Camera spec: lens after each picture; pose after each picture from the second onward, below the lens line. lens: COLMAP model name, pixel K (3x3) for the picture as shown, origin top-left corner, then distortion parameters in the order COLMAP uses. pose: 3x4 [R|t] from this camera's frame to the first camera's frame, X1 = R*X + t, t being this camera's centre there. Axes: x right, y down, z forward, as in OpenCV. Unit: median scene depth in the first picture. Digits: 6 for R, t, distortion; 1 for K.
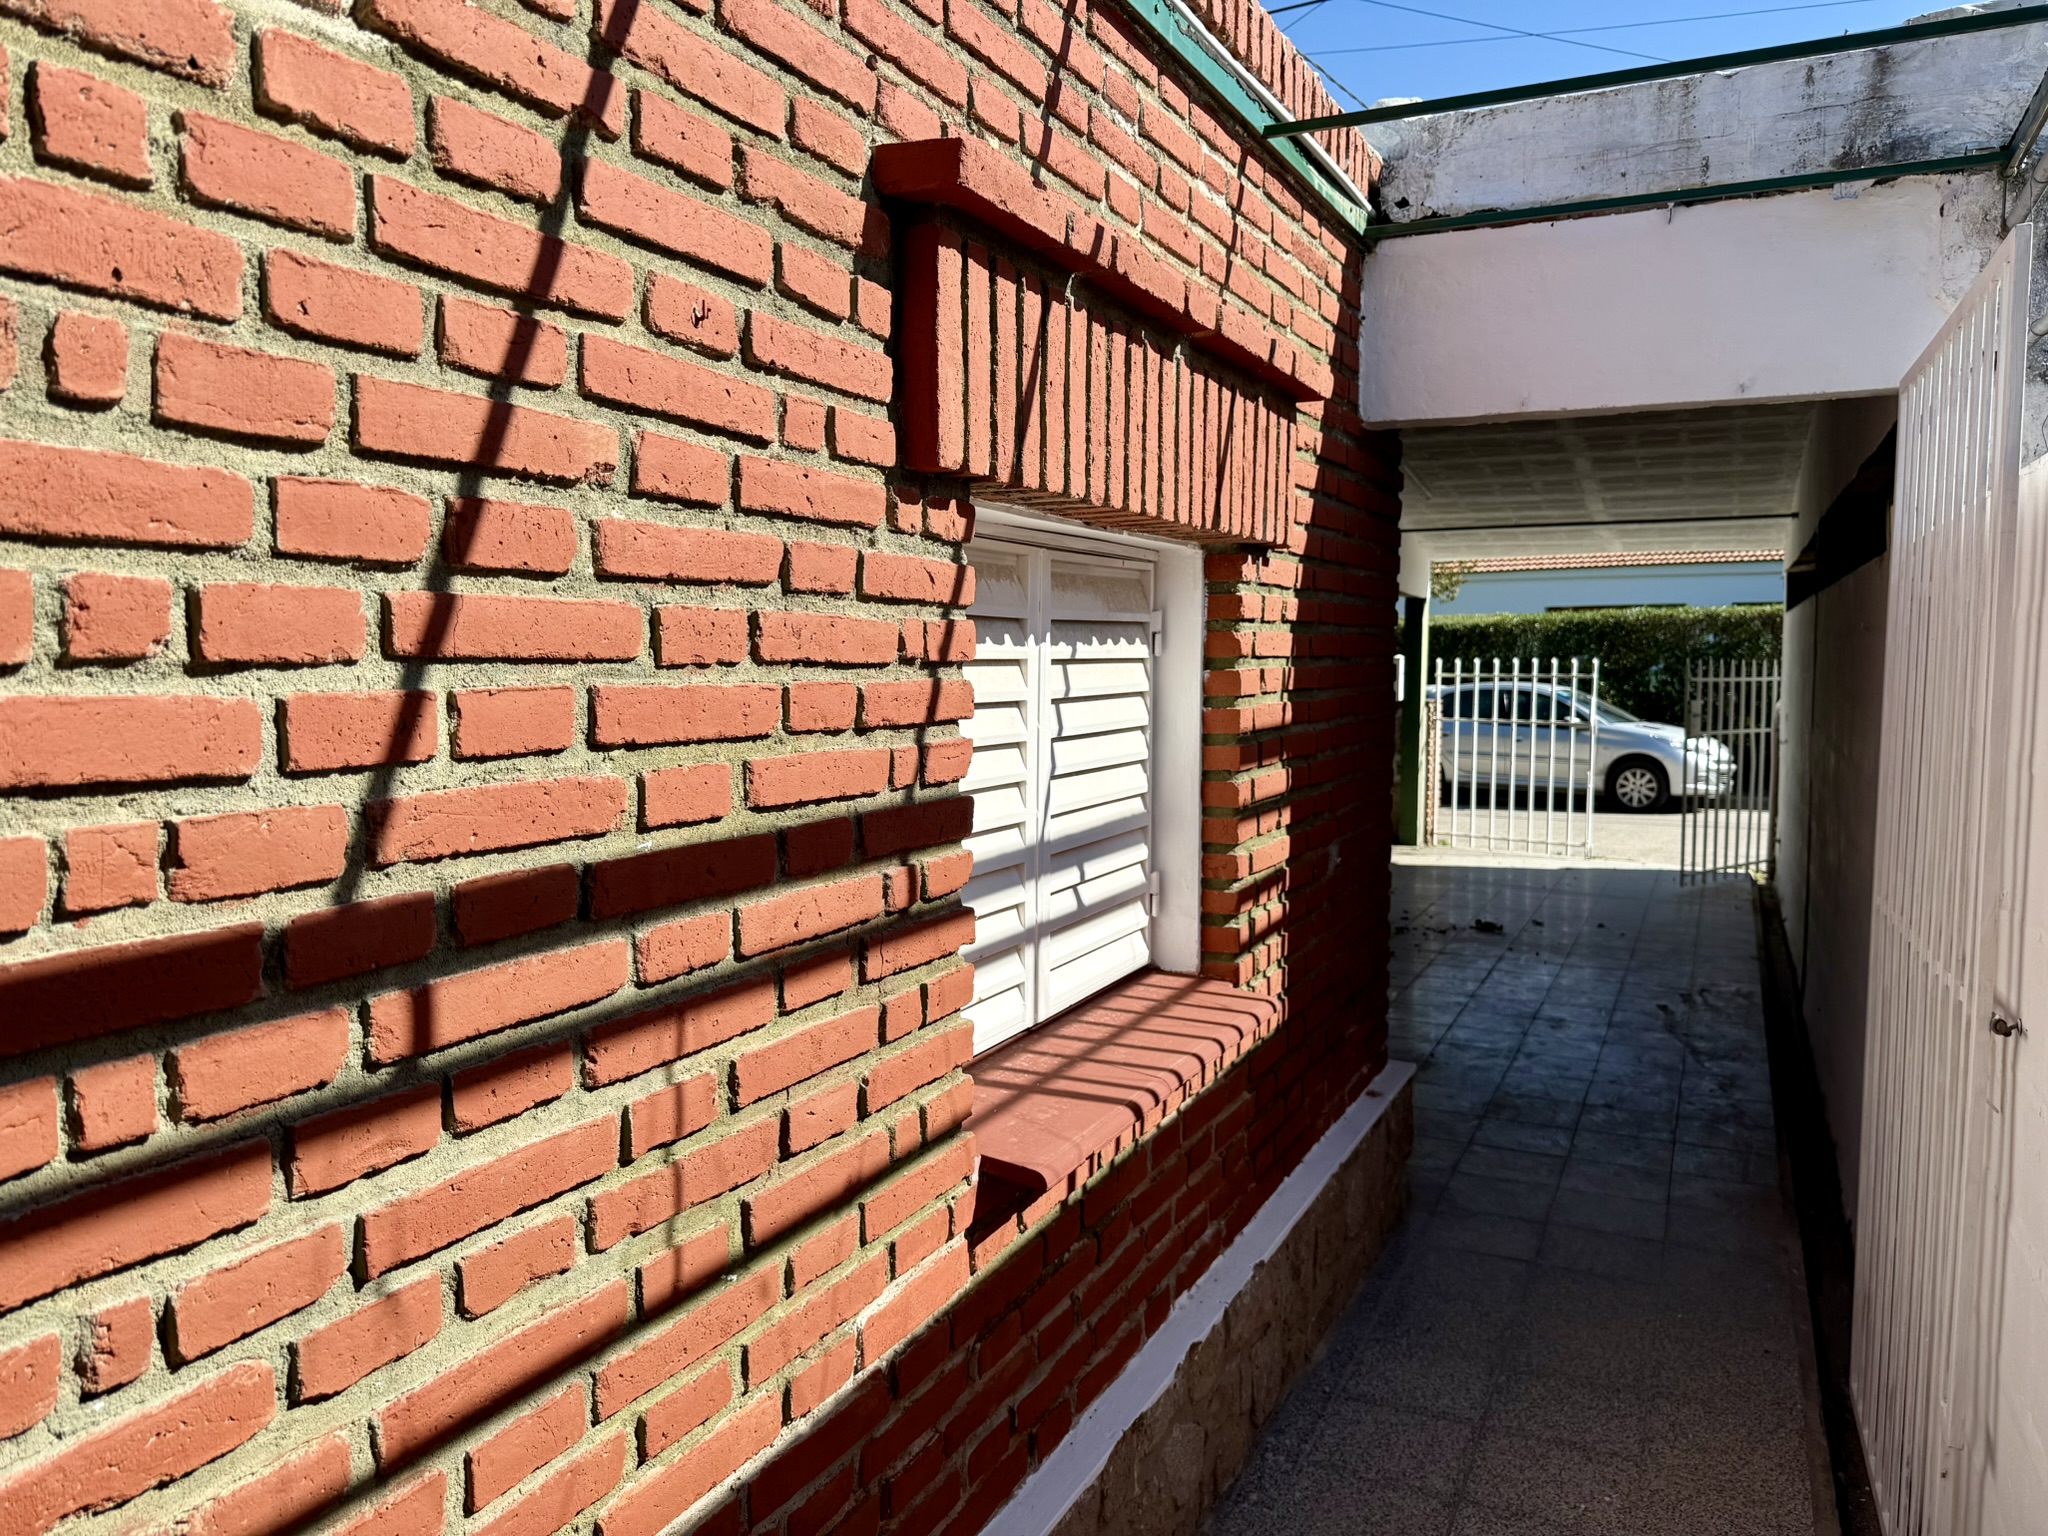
lens RADIAL K [[1442.5, 0, 1024.0], [0, 1442.5, 768.0], [0, 0, 1]] dist [0.082036, -0.092323]
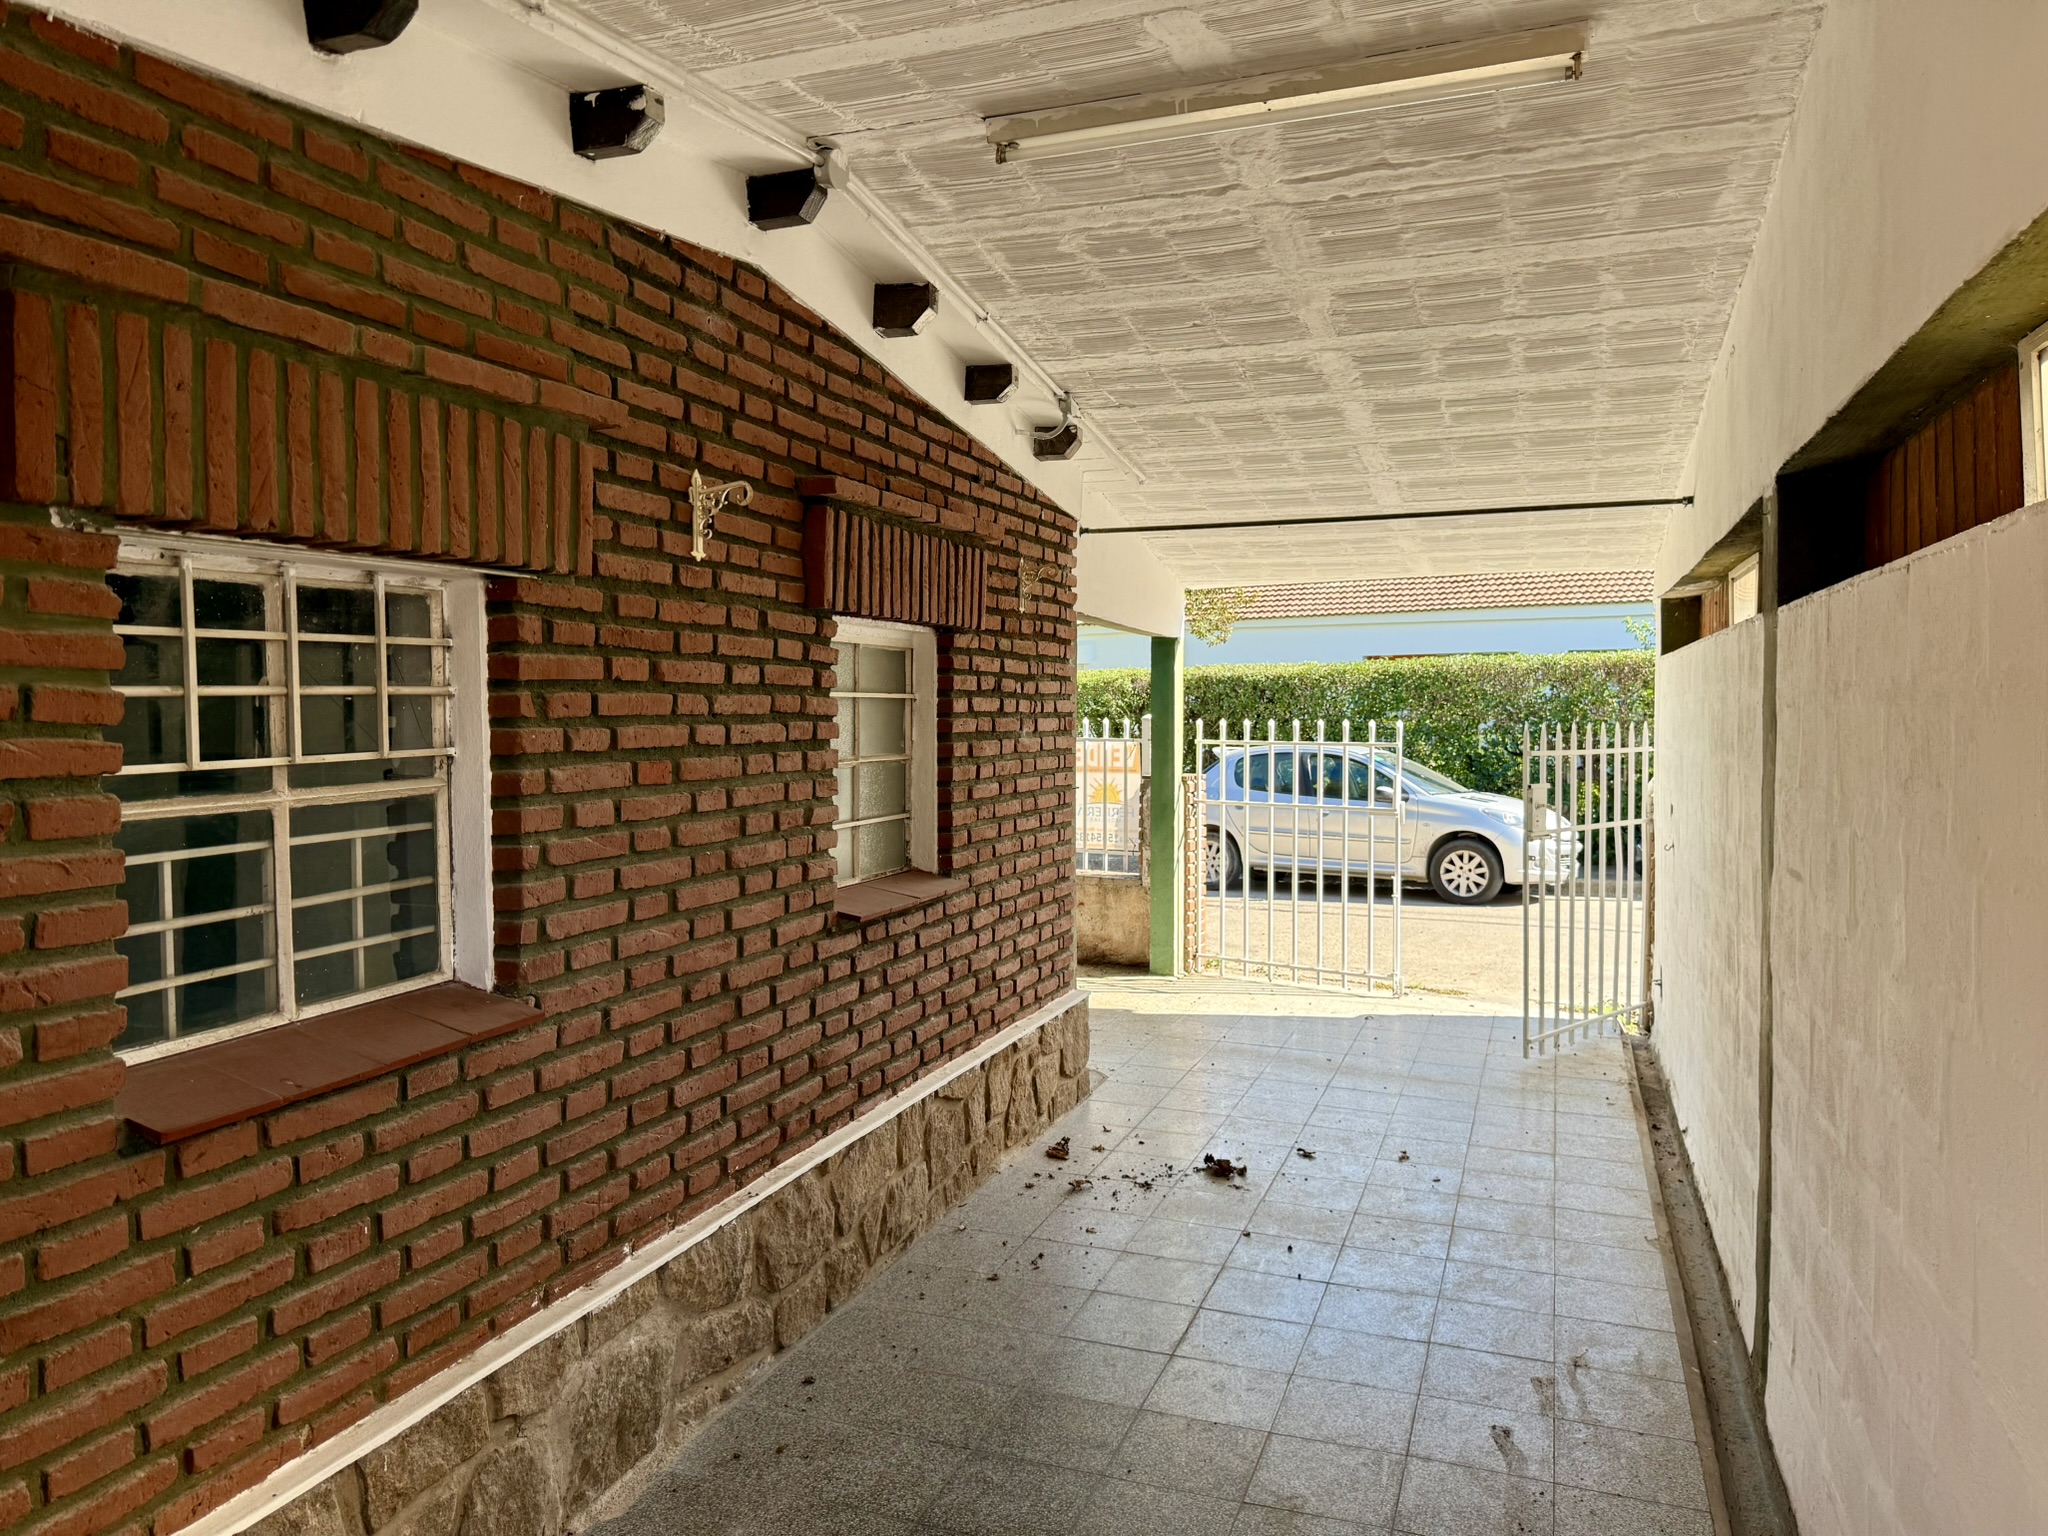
lens RADIAL K [[1431.2, 0, 1024.0], [0, 1431.2, 768.0], [0, 0, 1]] dist [0.140341, -0.000514]
pose [[0.995152, -0.005890, 0.098175, 0.275615], [0.009333, 0.999356, -0.034644, -0.057568], [-0.097907, 0.035392, 0.994566, 0.620577]]
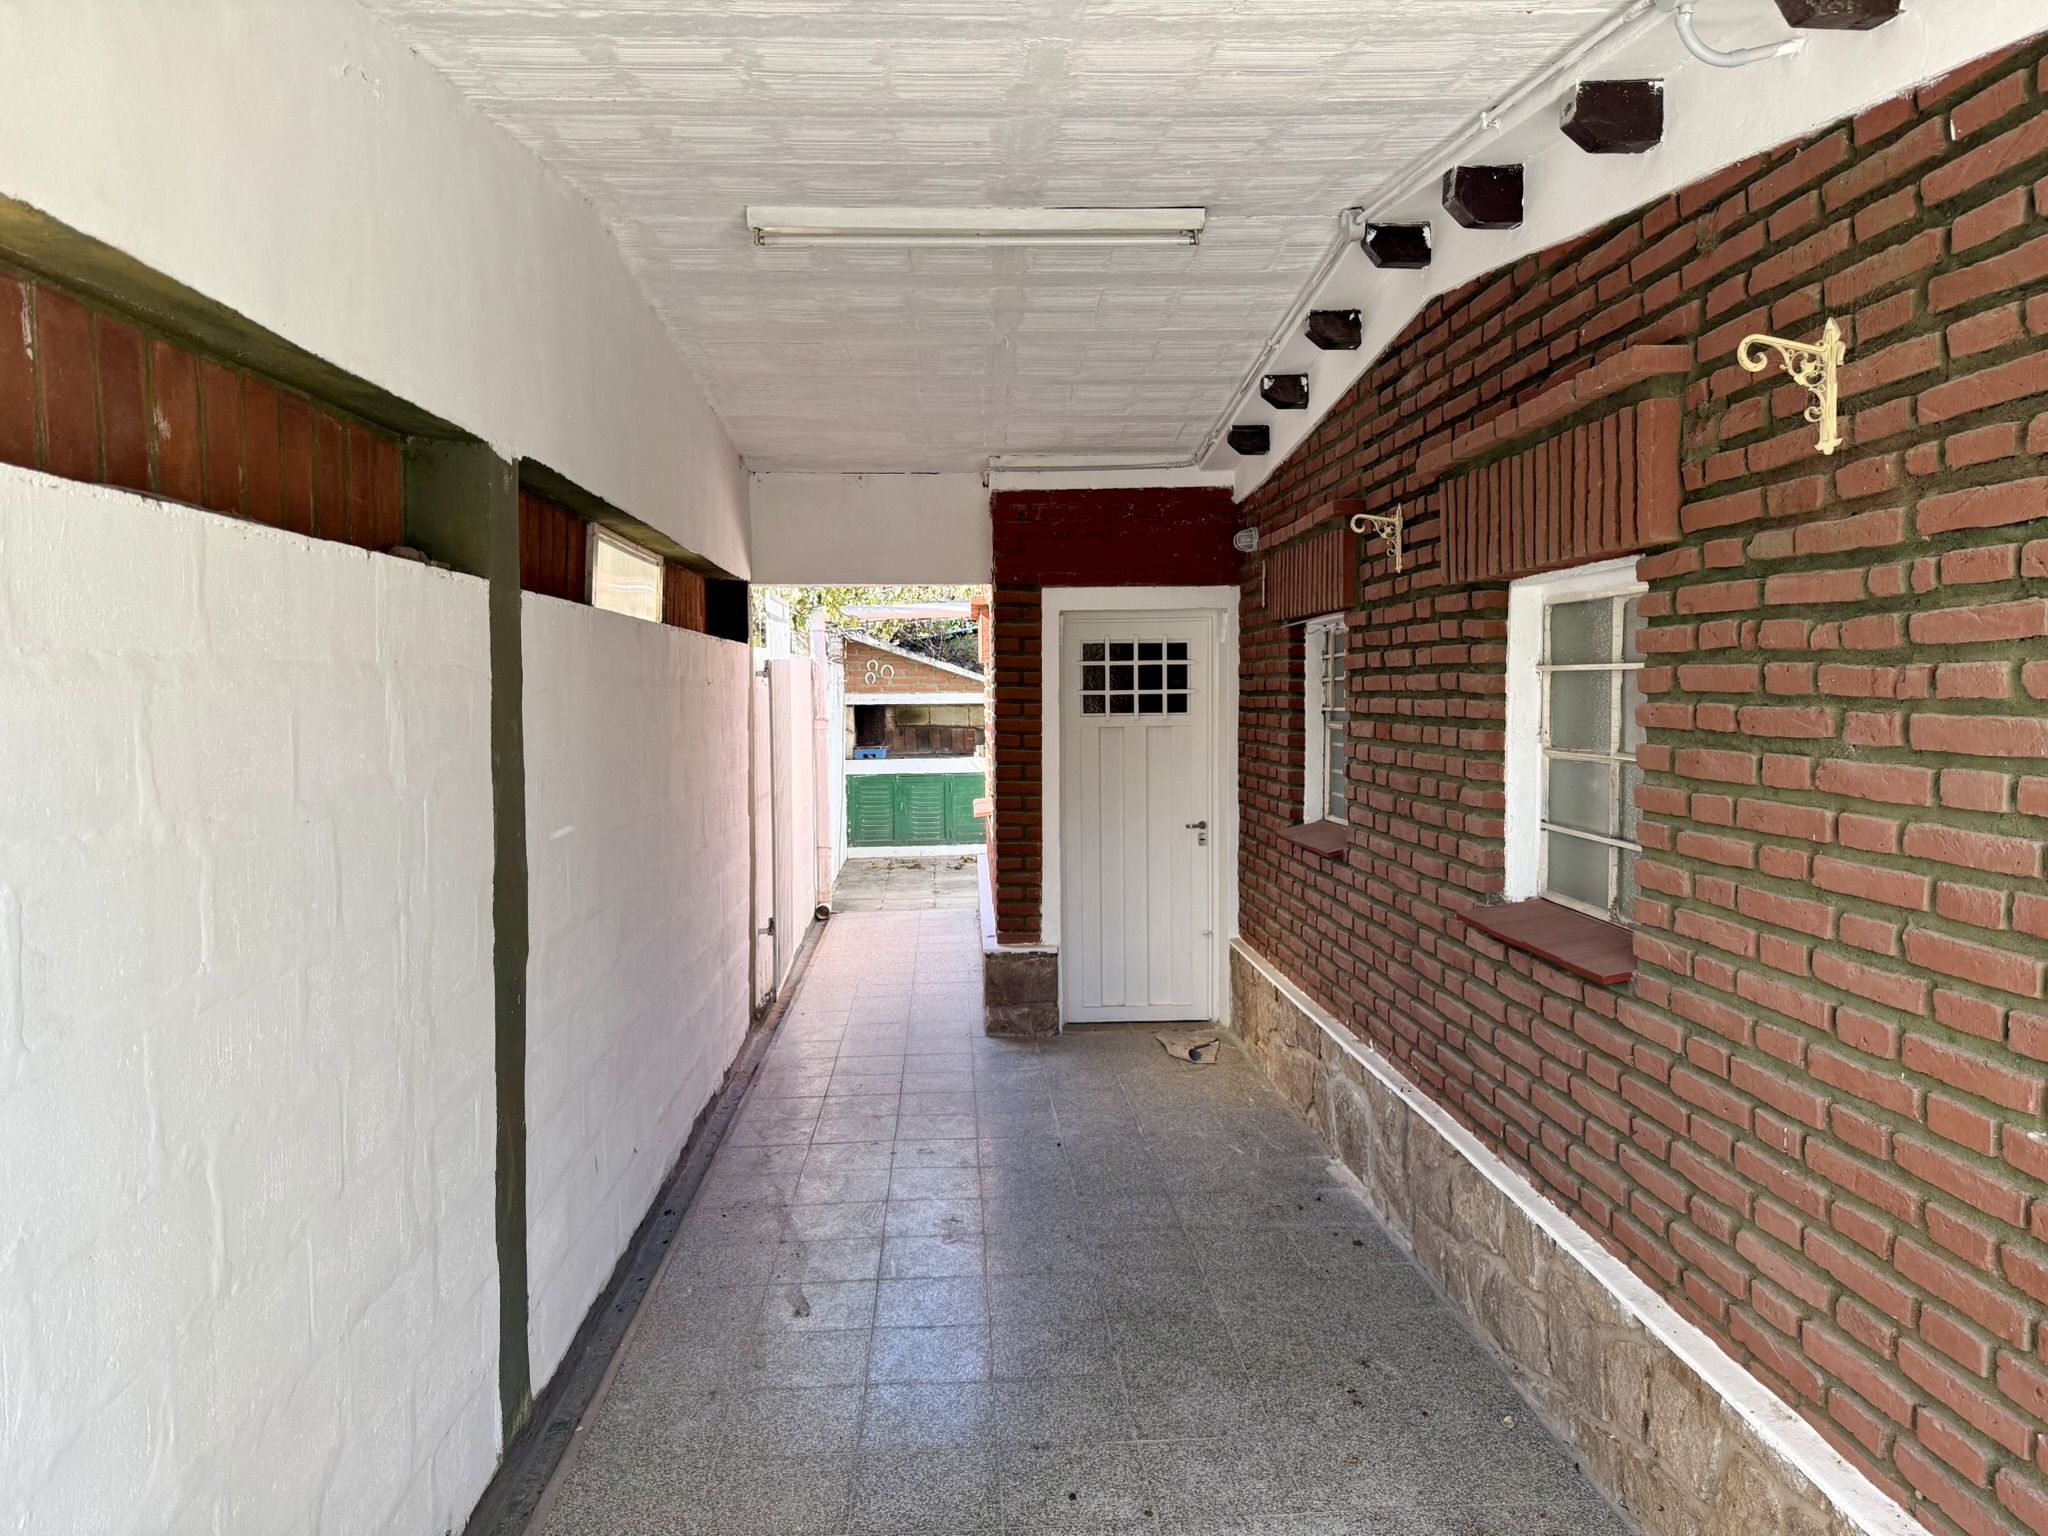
lens RADIAL K [[1458.9, 0, 1024.0], [0, 1458.9, 768.0], [0, 0, 1]] dist [0.150227, -0.312757]
pose [[-0.871931, 0.025419, -0.488968, 1.146394], [-0.039968, 0.991624, 0.122820, -0.221670], [0.487995, 0.126634, -0.863612, 2.758355]]
